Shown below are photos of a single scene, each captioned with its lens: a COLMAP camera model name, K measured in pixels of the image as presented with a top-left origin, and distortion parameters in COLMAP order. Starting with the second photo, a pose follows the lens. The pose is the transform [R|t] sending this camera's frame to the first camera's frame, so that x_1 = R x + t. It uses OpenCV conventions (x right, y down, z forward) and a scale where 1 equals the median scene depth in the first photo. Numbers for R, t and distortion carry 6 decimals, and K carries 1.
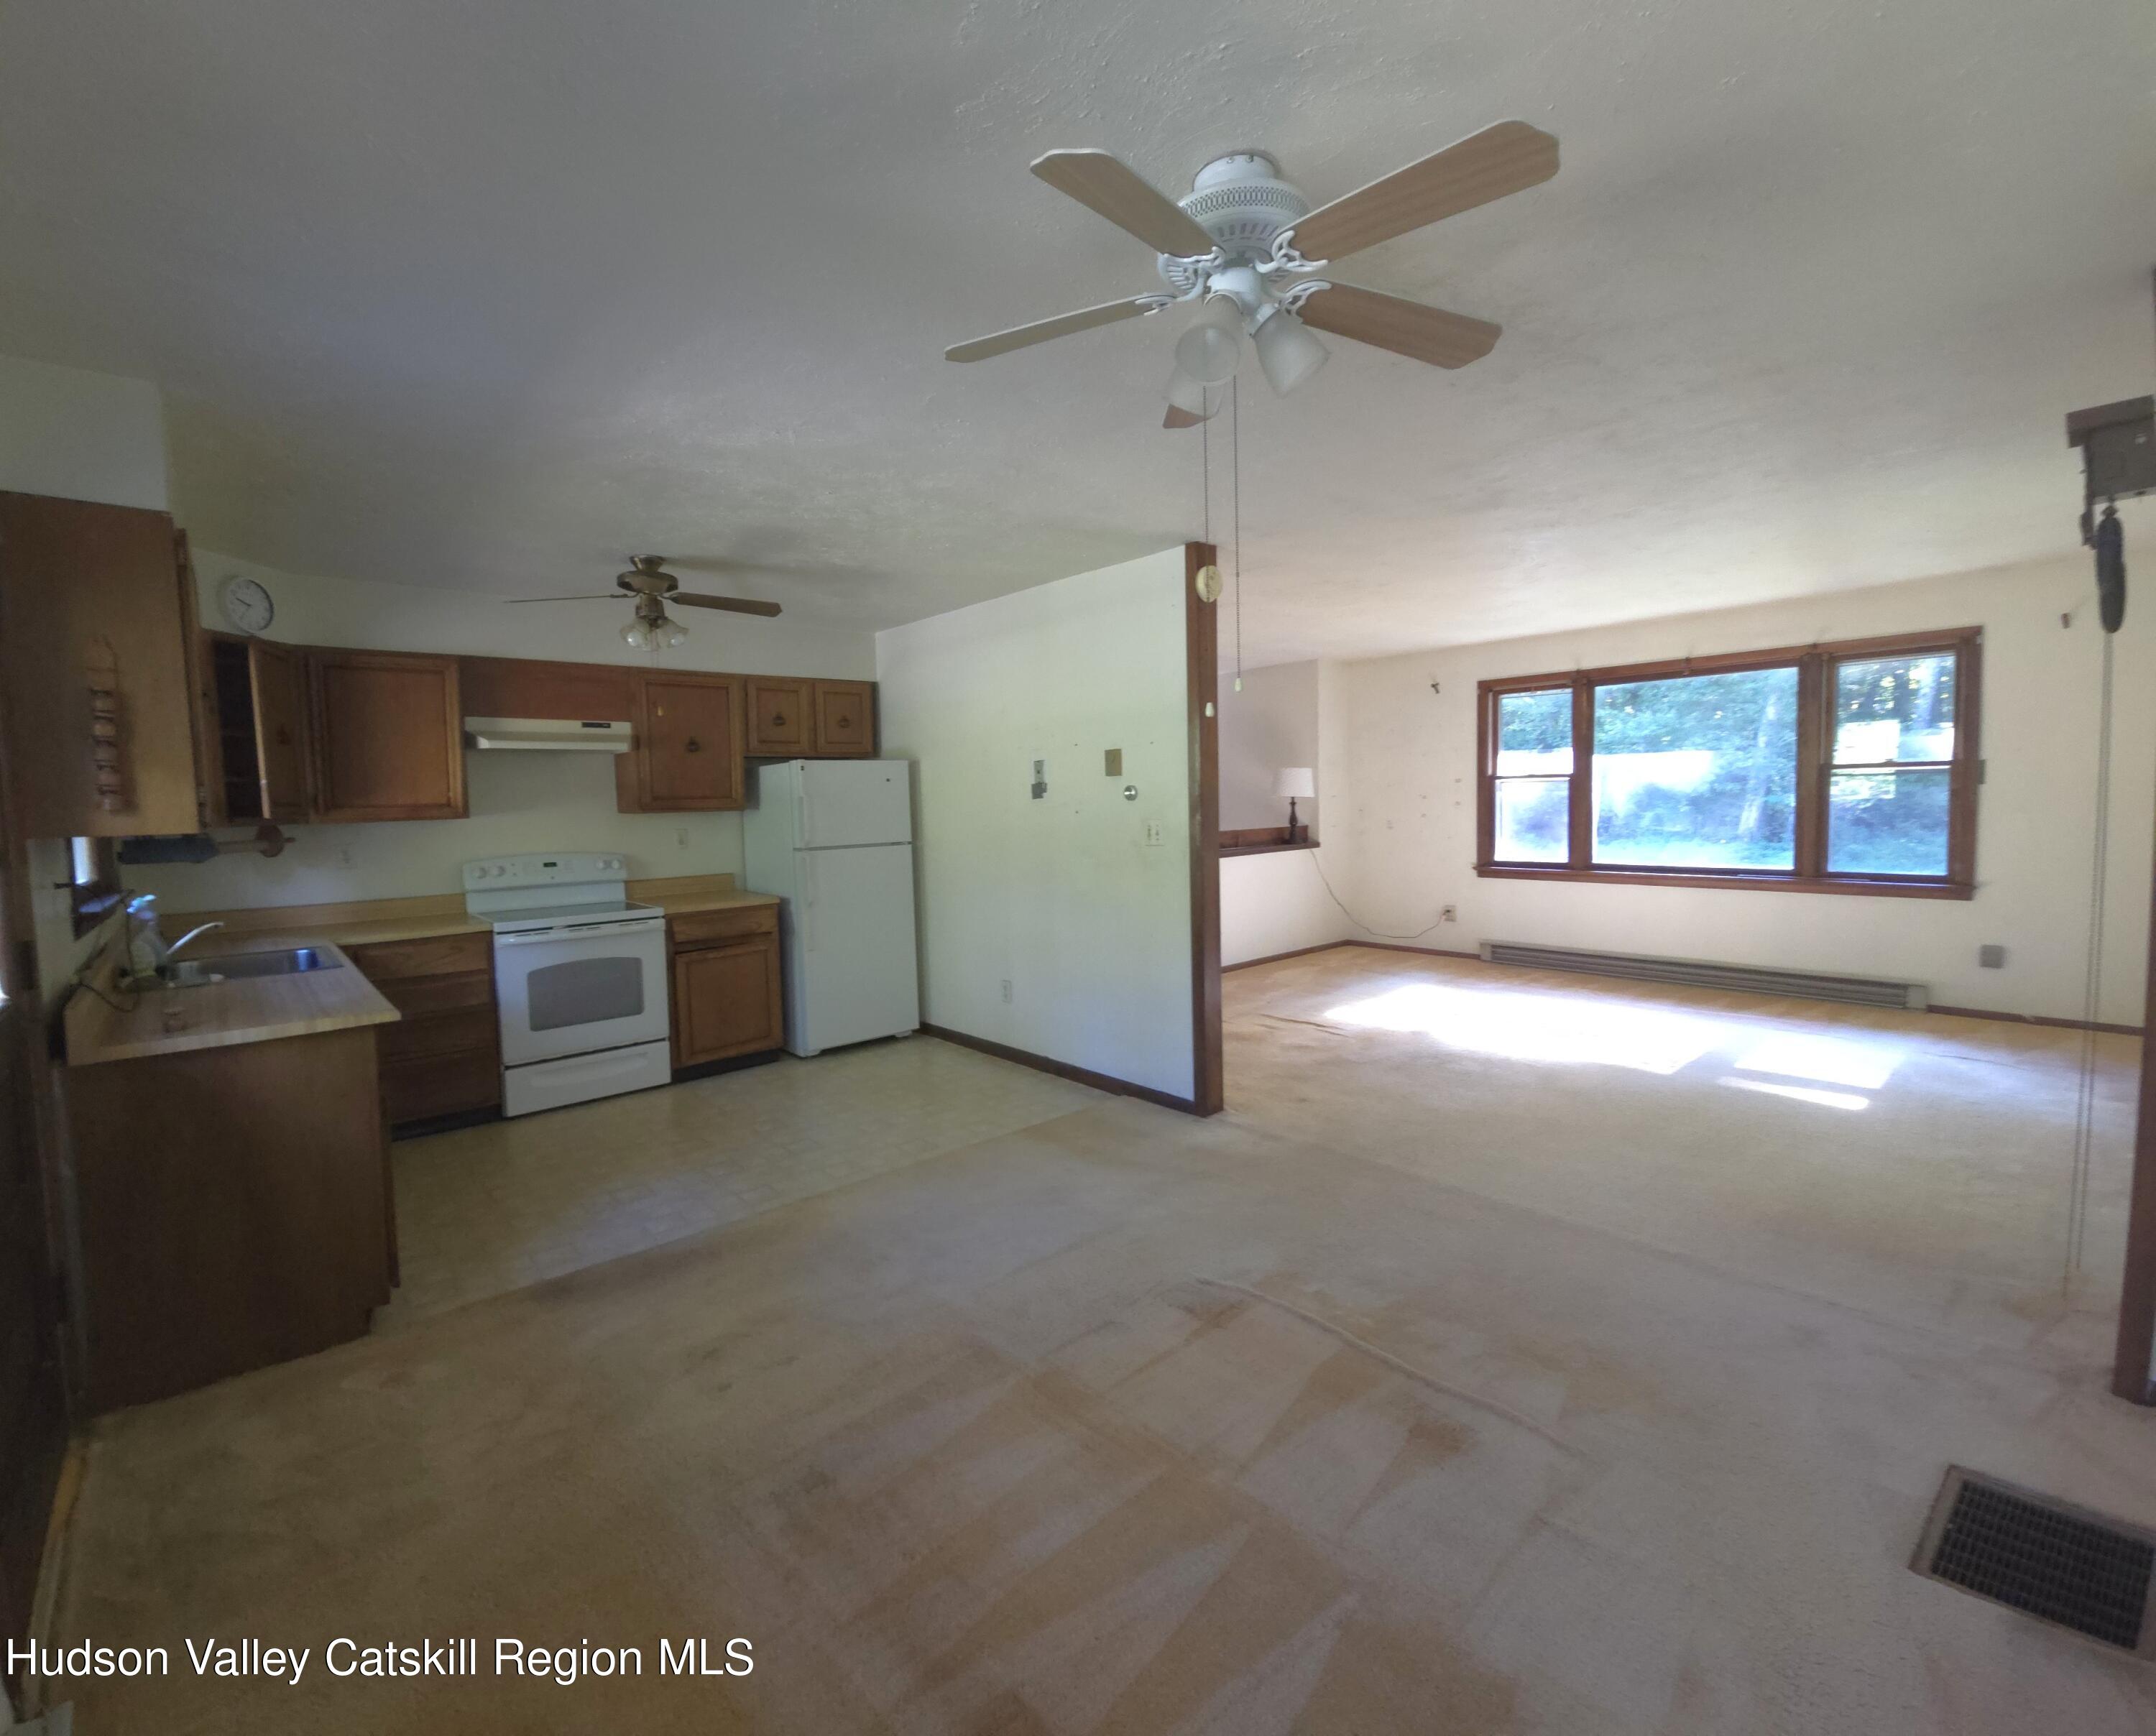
lens RADIAL K [[896.2, 0, 1078.0], [0, 896.2, 868.0], [0, 0, 1]] dist [-0.000912, -0.000022]
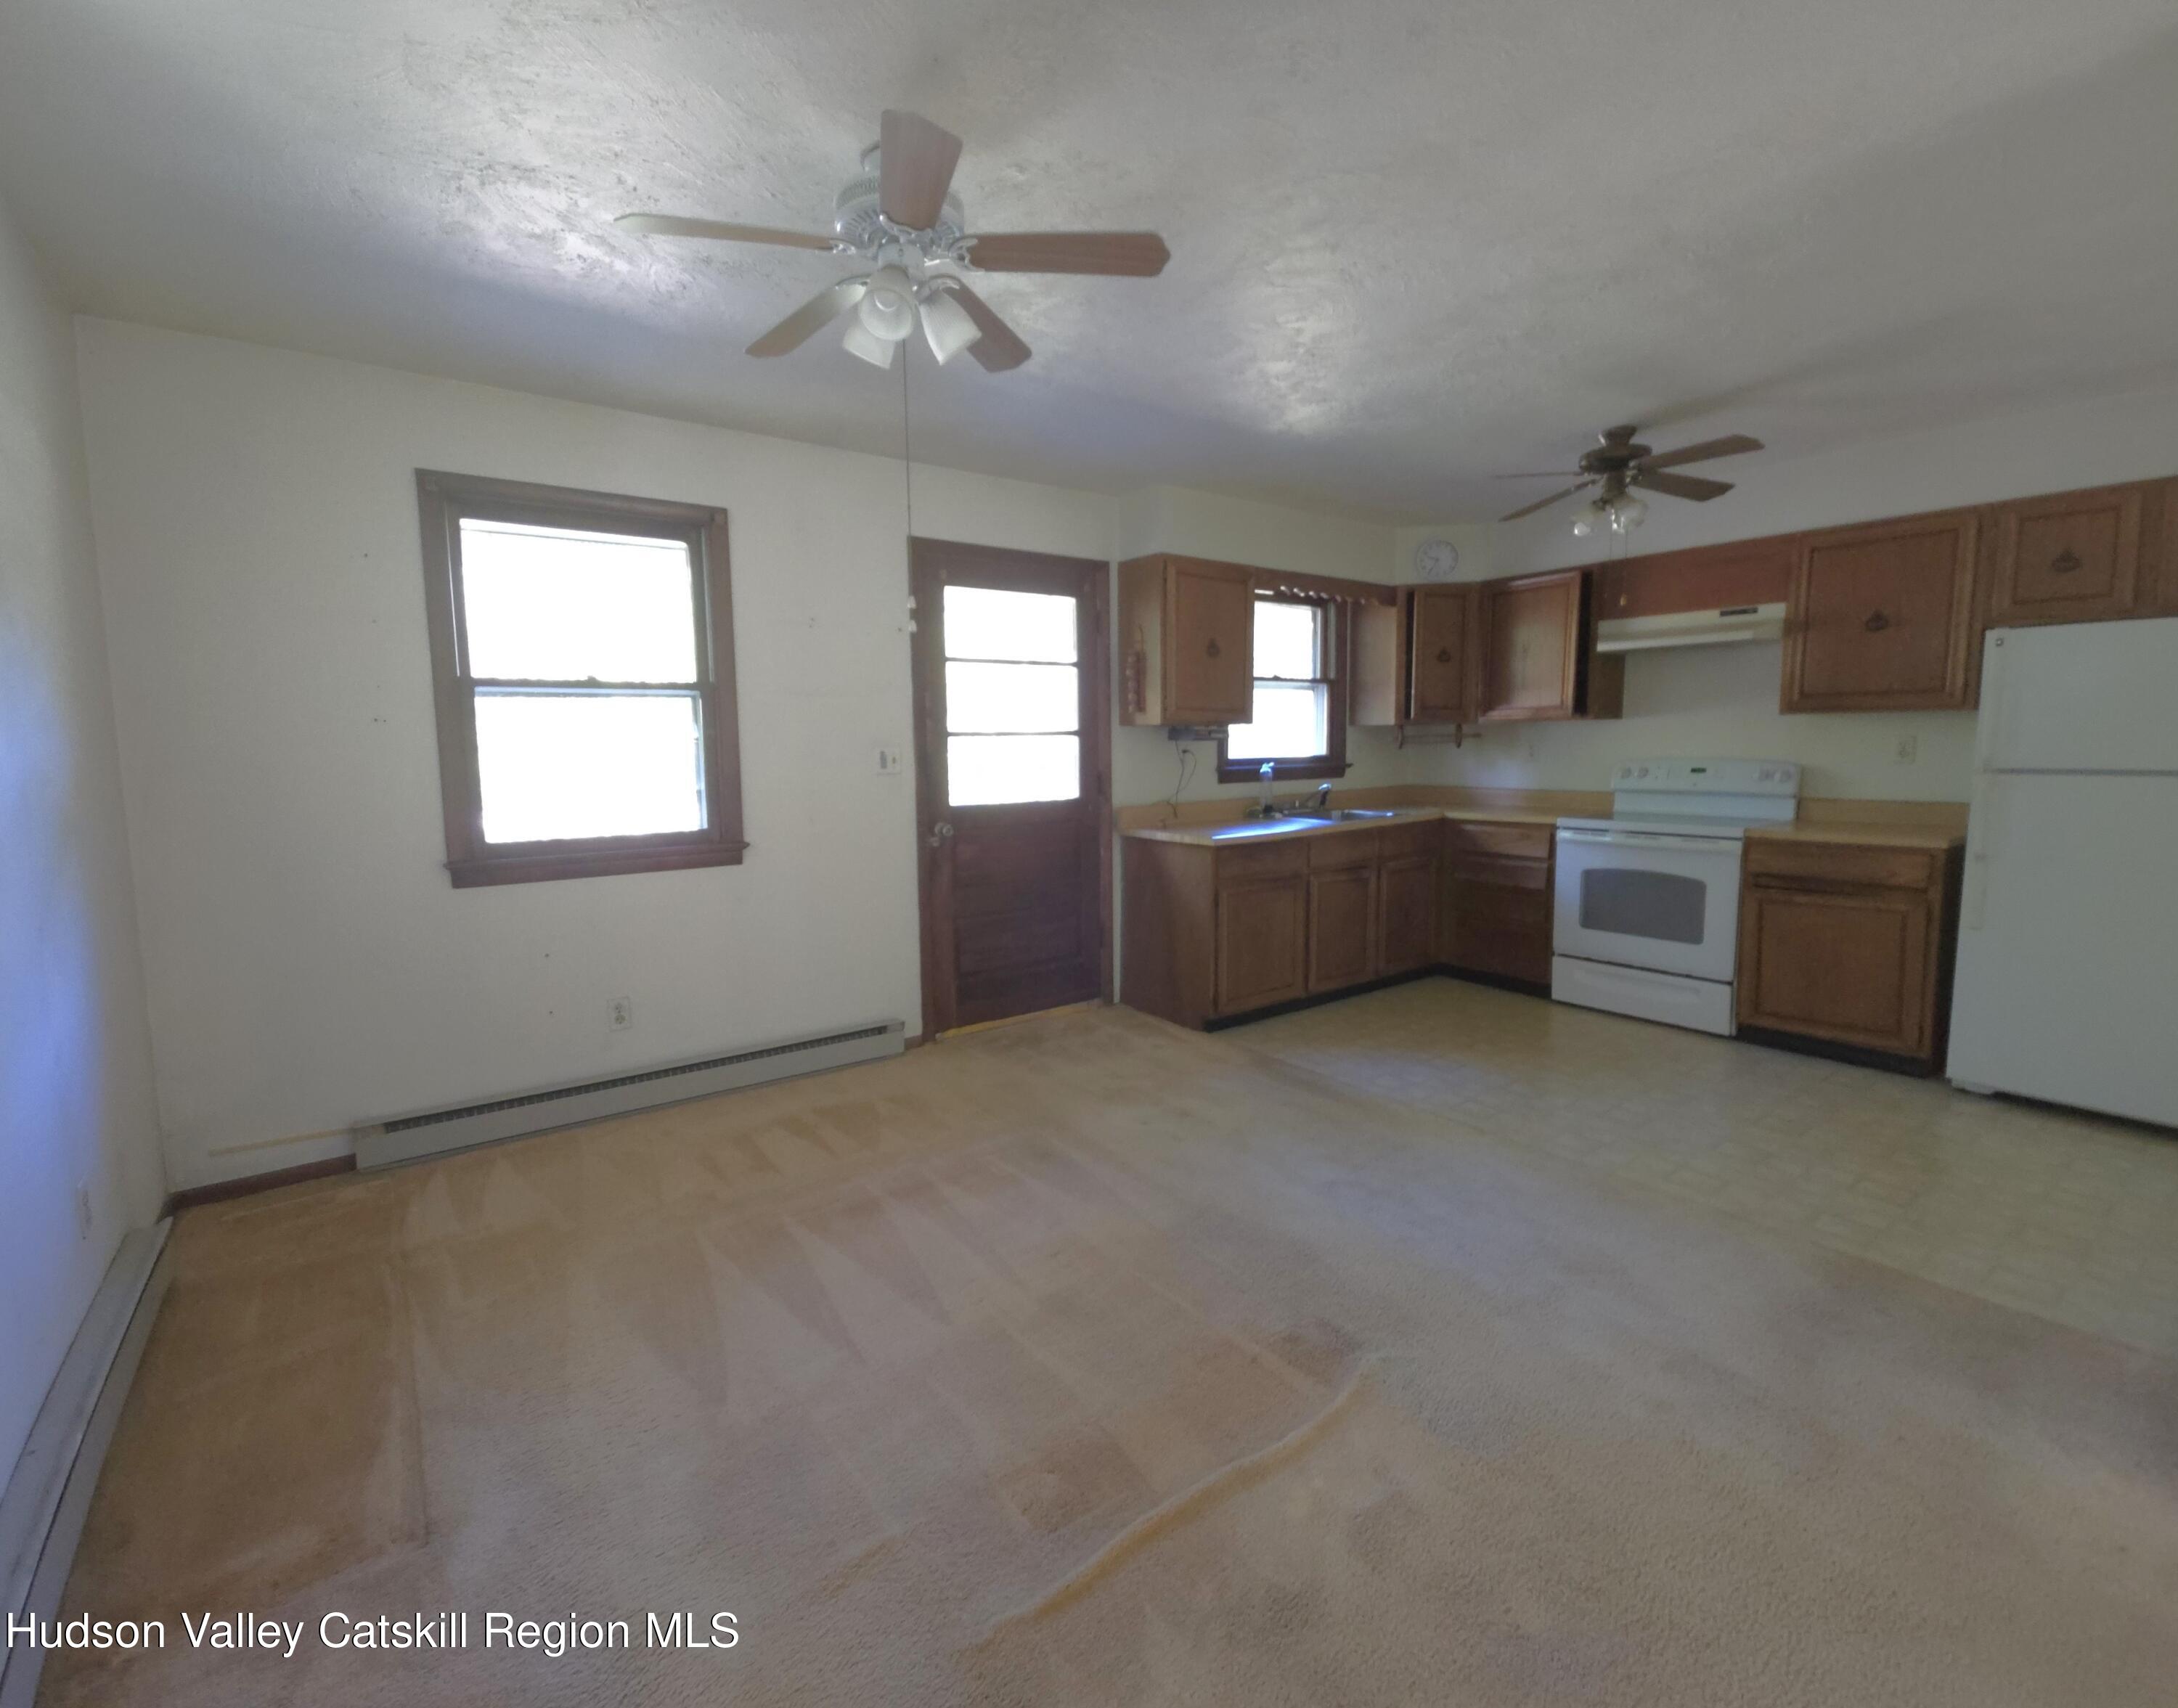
lens RADIAL K [[1022.1, 0, 1089.0], [0, 1022.1, 854.0], [0, 0, 1]] dist [0.000534, -0.000084]
pose [[-0.094709, 0.130016, -0.986978, 0.449139], [-0.061651, 0.988766, 0.136167, -0.019862], [0.993594, 0.073745, -0.085629, 0.401634]]
